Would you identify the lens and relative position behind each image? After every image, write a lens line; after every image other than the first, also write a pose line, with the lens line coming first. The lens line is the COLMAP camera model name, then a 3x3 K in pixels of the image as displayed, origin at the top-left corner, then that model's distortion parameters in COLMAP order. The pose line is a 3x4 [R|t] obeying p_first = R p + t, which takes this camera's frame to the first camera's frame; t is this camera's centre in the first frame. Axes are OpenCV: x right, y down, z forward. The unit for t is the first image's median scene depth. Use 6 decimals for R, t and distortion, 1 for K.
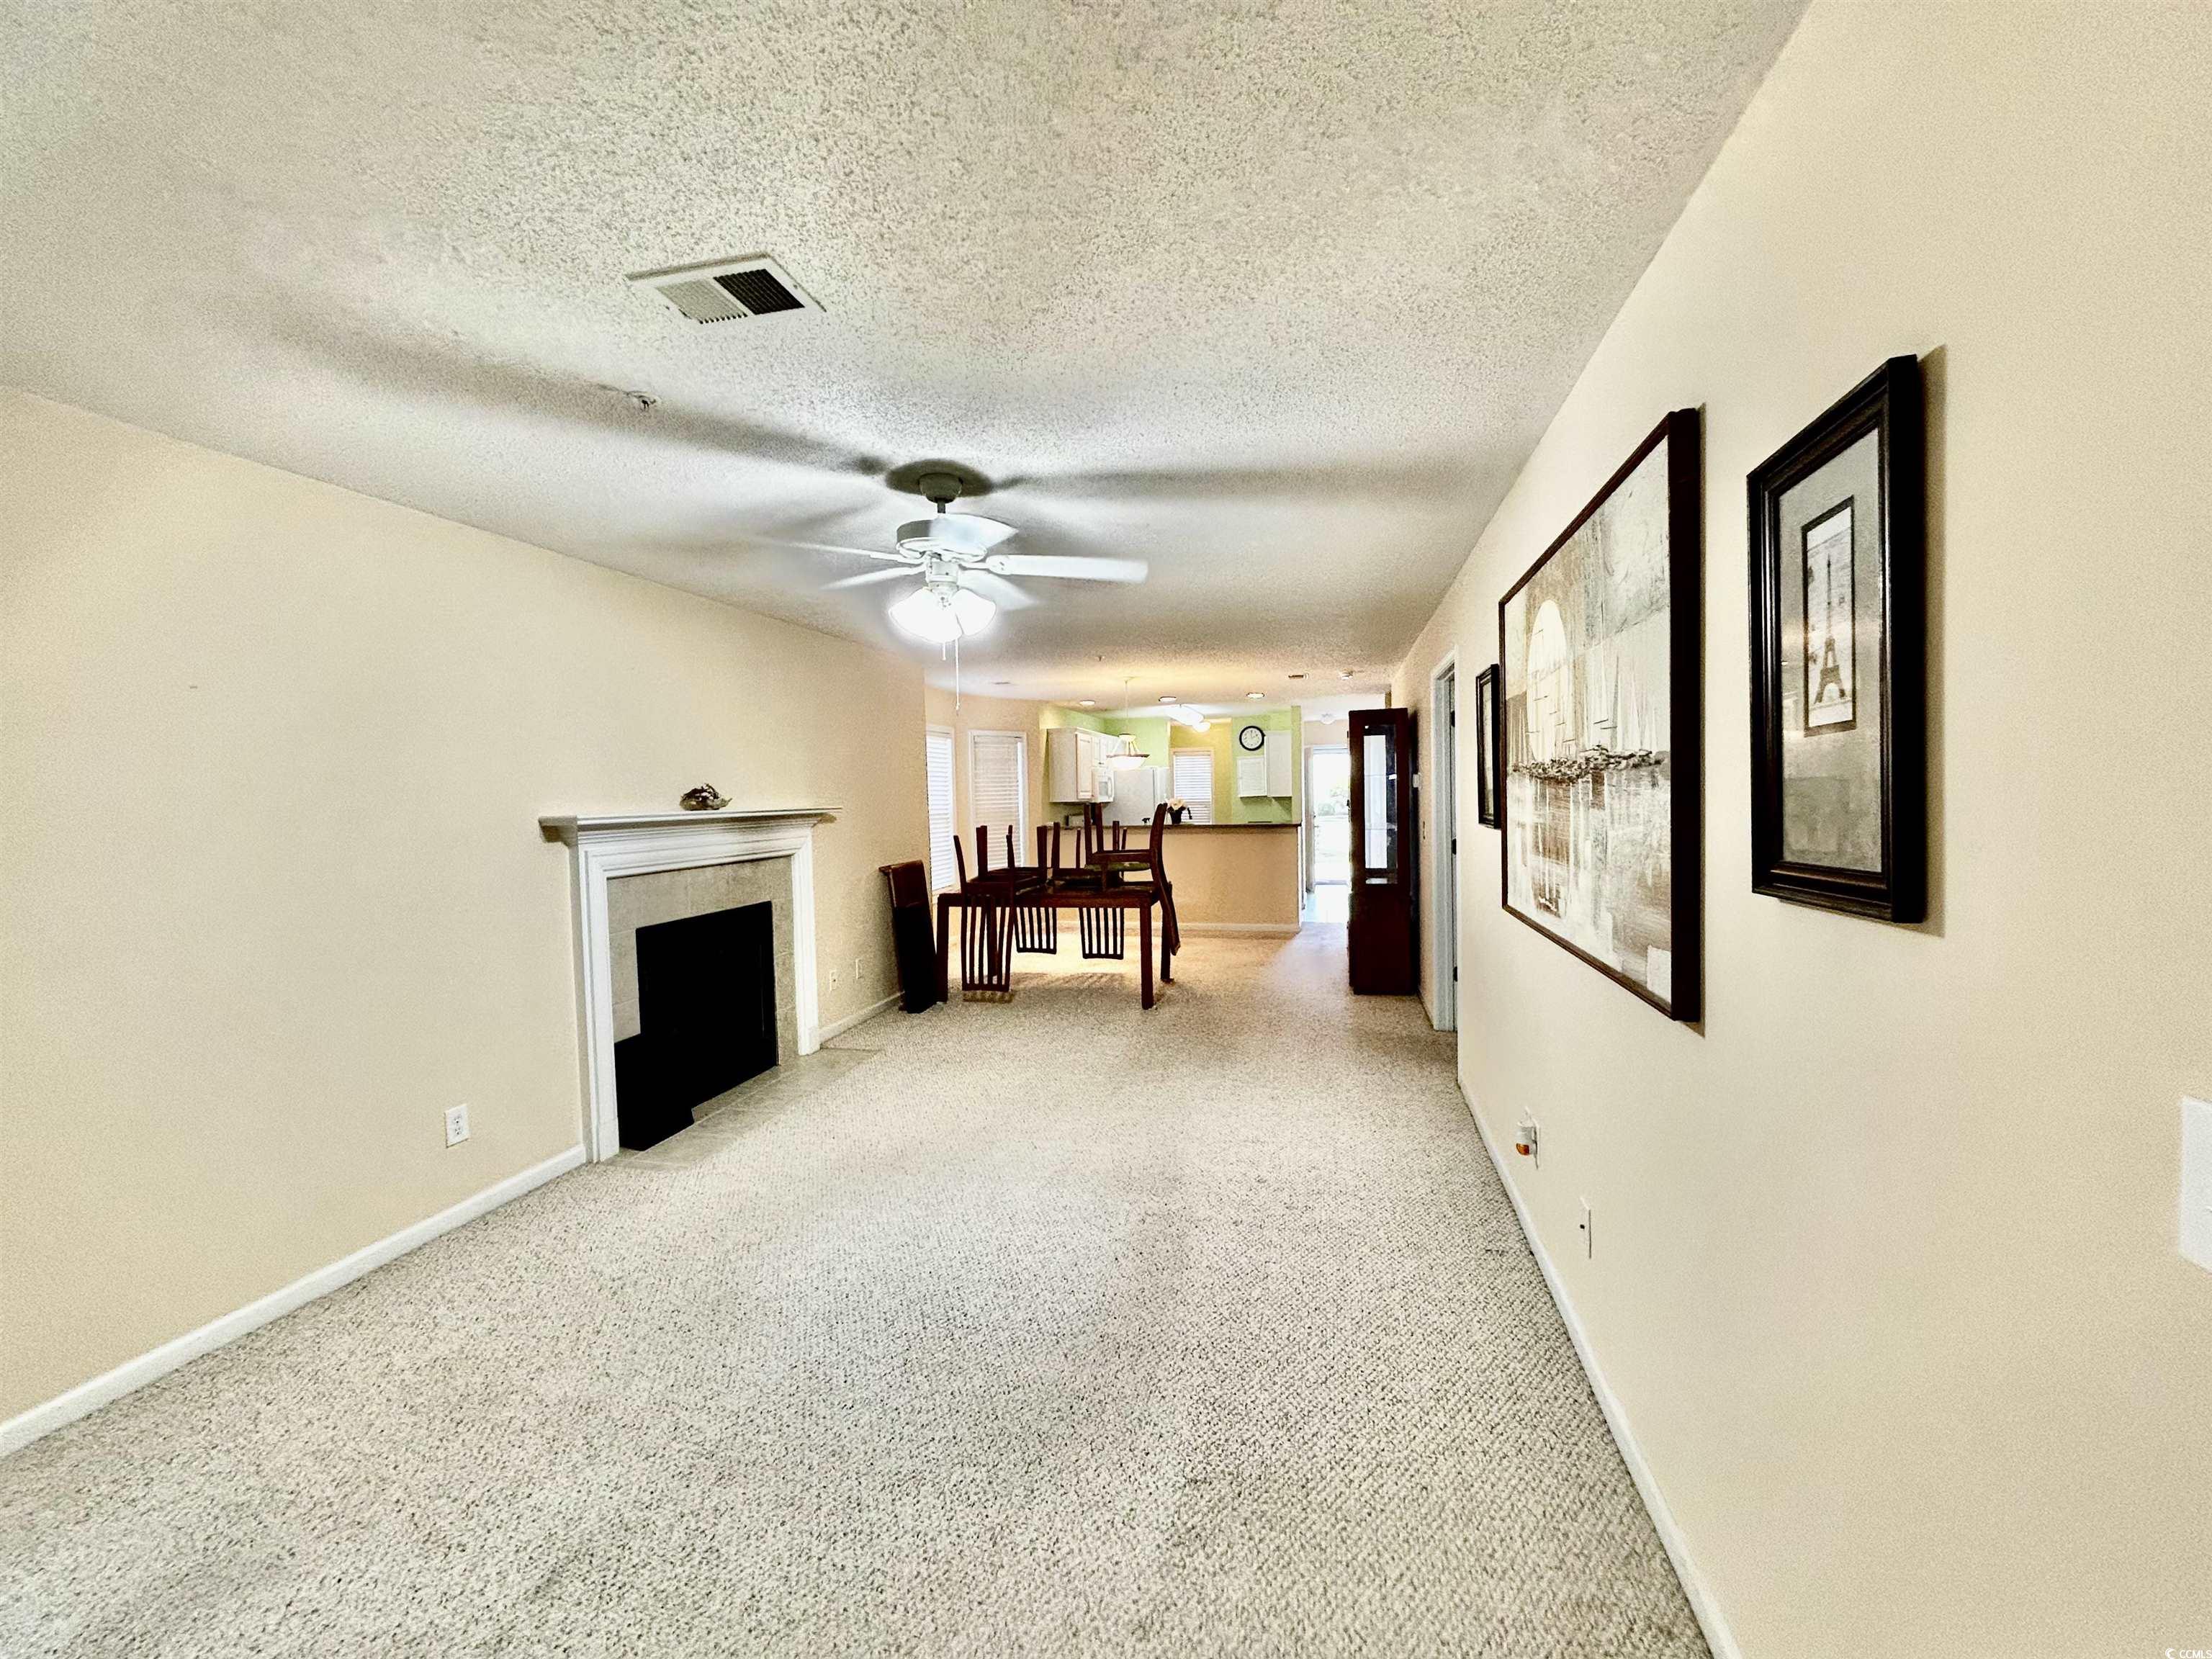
lens RADIAL K [[888.8, 0, 1099.7], [0, 888.8, 820.6], [0, 0, 1]] dist [-0.002952, -0.000257]
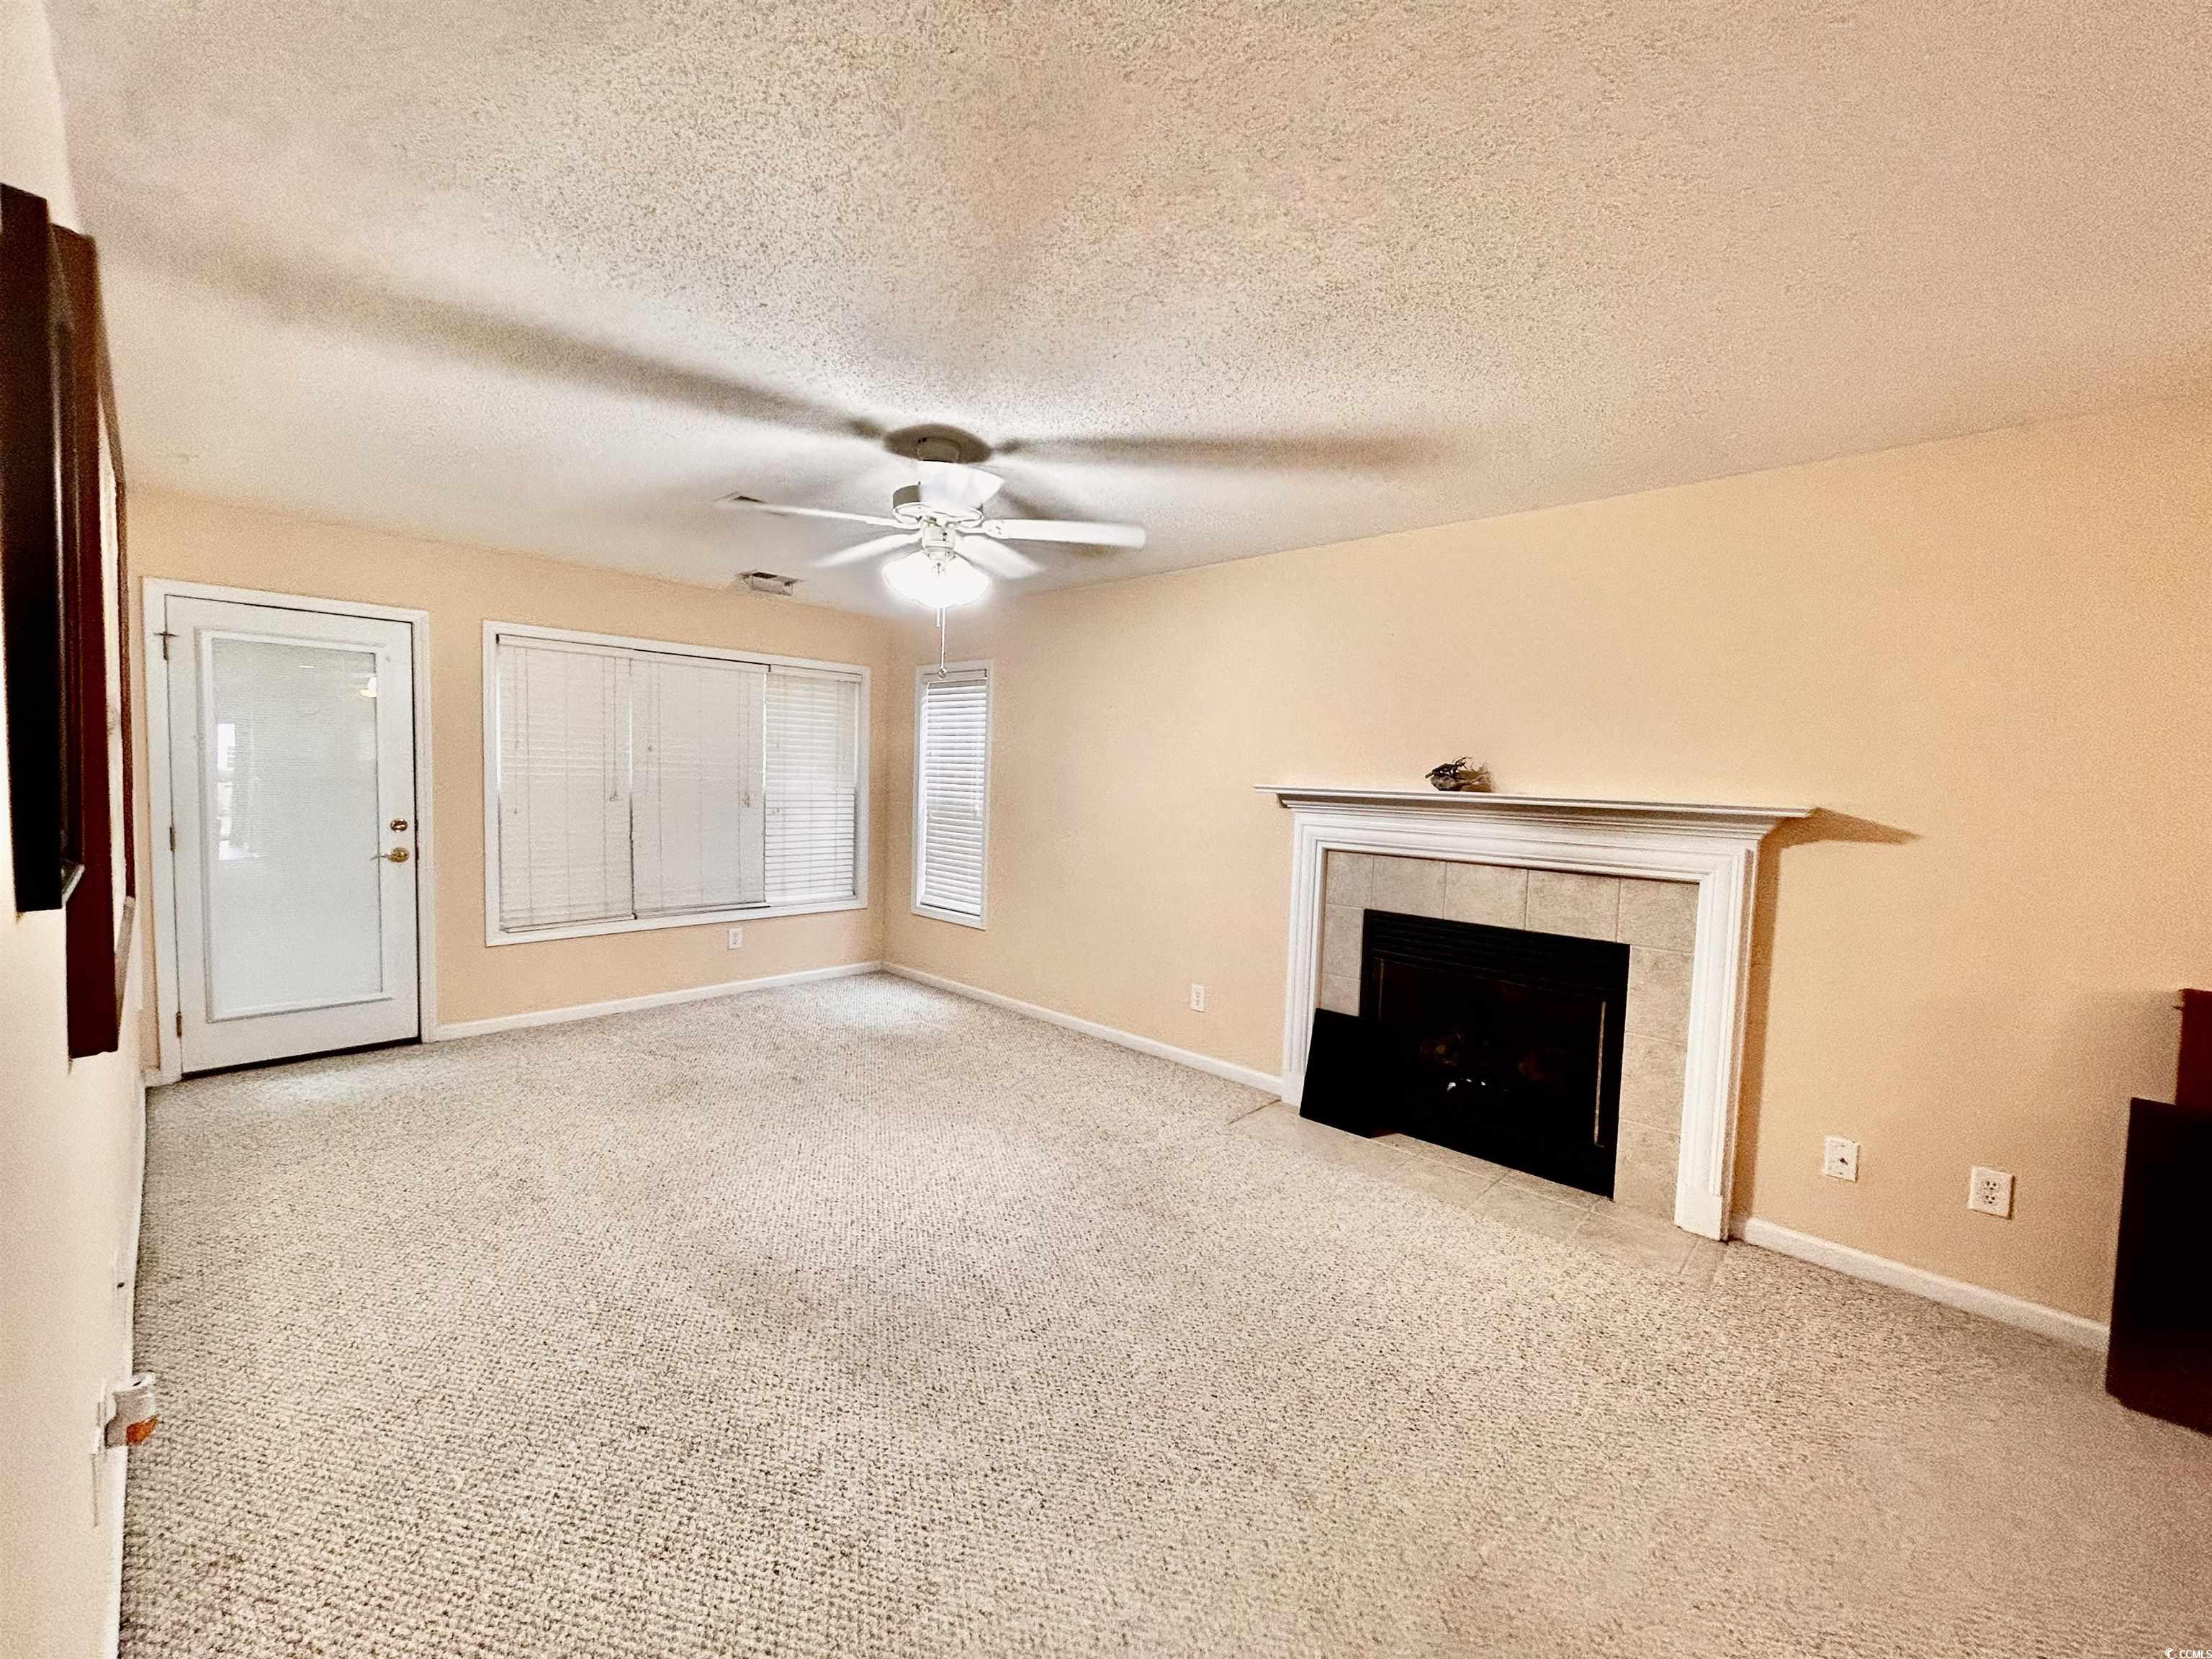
lens RADIAL K [[888.8, 0, 1098.9], [0, 888.8, 826.2], [0, 0, 1]] dist [-0.002952, -0.000257]
pose [[-0.487501, 0.057880, -0.871202, 0.417556], [-0.052393, 0.994063, 0.095360, -0.040184], [0.871549, 0.092133, -0.481574, 1.123795]]
